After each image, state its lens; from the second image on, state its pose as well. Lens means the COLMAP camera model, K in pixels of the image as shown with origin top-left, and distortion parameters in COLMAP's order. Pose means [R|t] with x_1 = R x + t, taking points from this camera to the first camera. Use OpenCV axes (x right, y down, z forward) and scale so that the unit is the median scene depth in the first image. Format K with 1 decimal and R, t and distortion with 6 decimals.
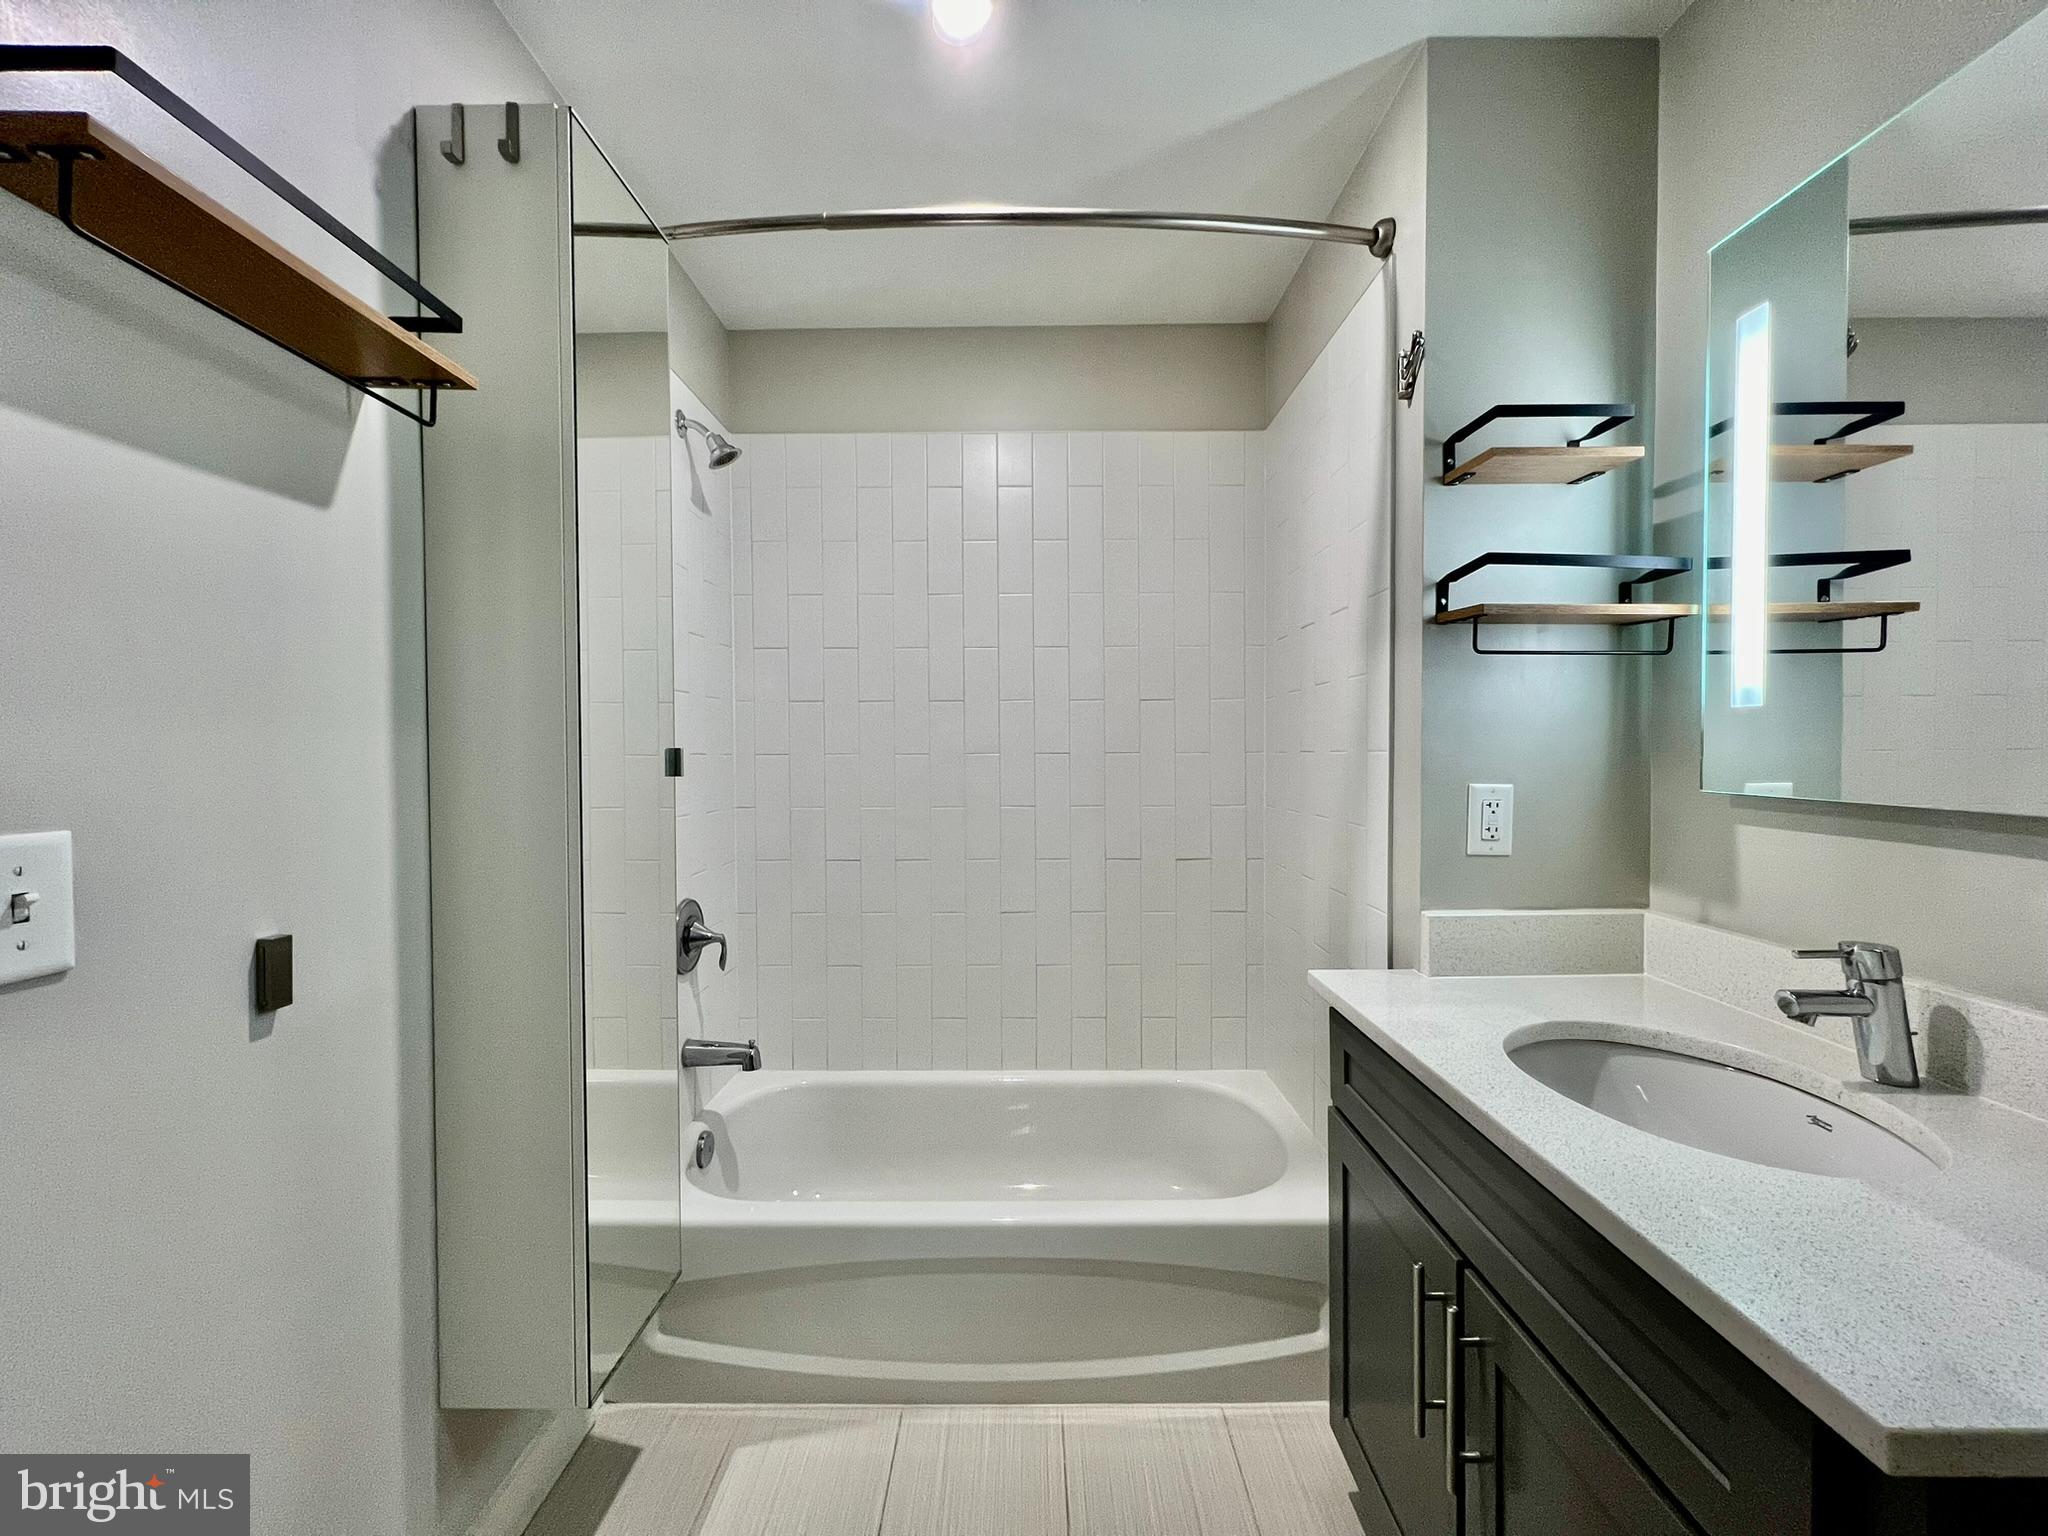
lens RADIAL K [[818.6, 0, 1024.6], [0, 818.6, 763.4], [0, 0, 1]] dist [-0.004053, -0.000479]
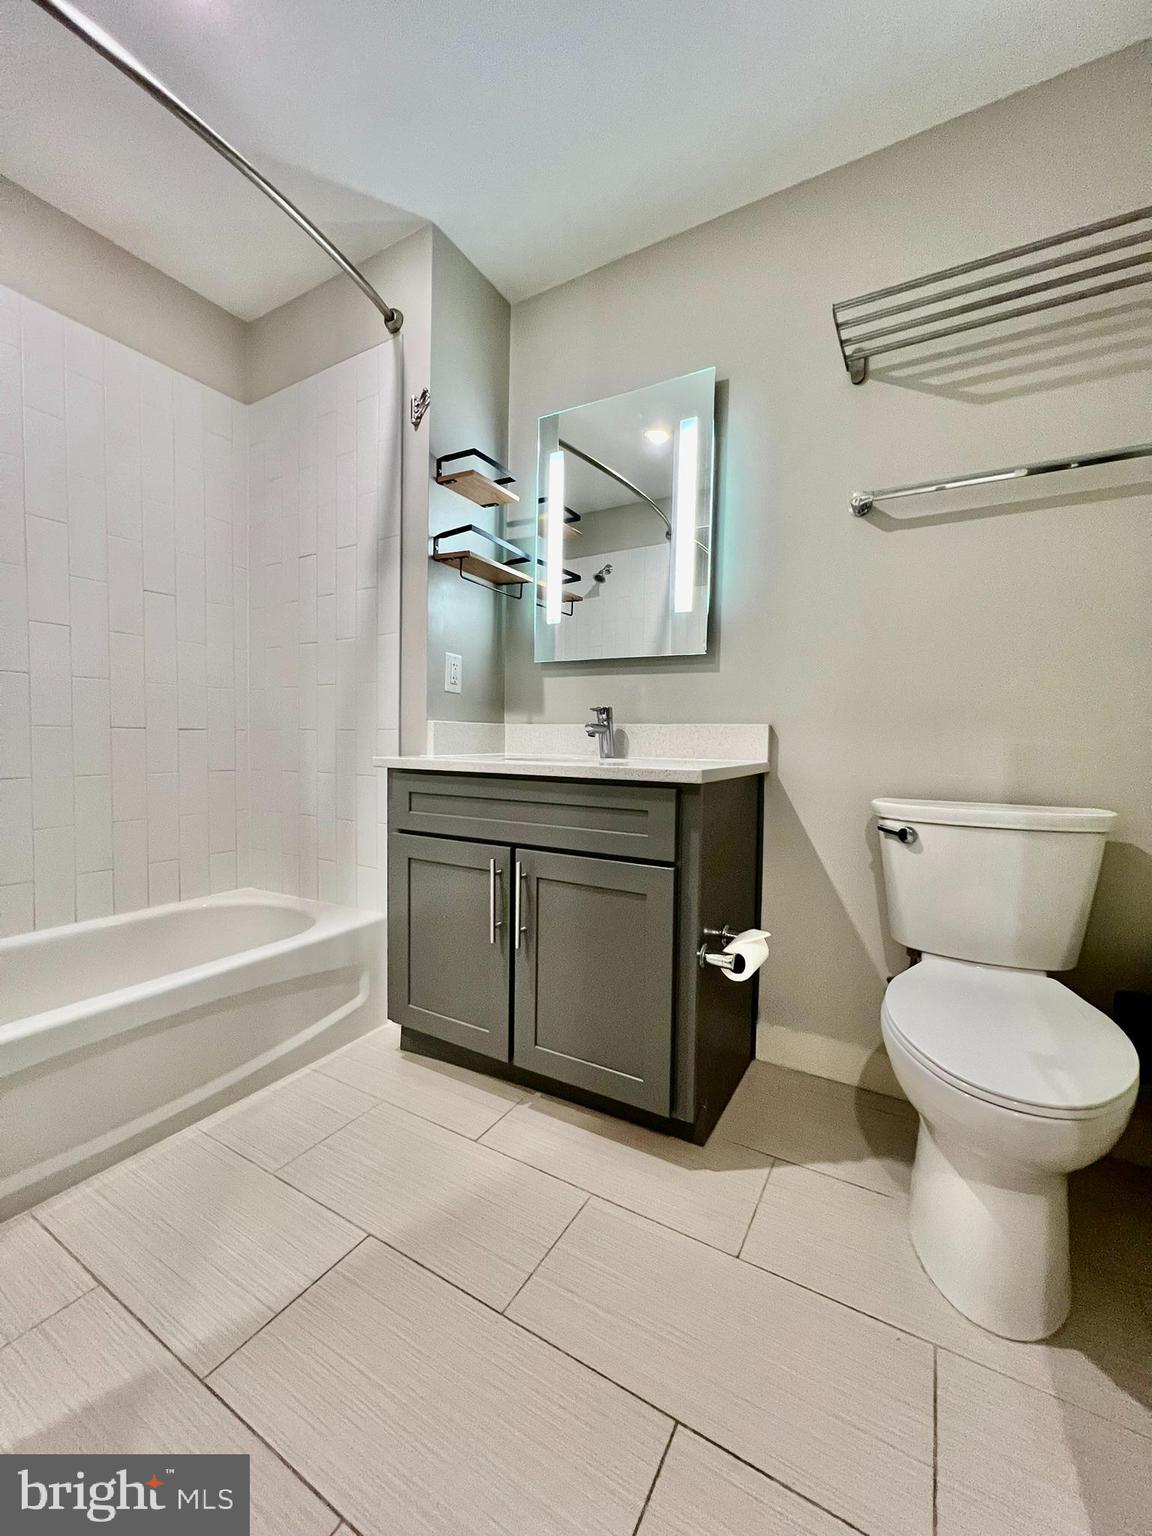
lens RADIAL K [[613.9, 0, 576.4], [0, 613.9, 766.4], [0, 0, 1]] dist [-0.004053, -0.000479]
pose [[0.501061, -0.023100, 0.865104, -0.514232], [-0.002872, 0.999594, 0.028355, 0.243516], [-0.865407, -0.016692, 0.500791, 0.048090]]
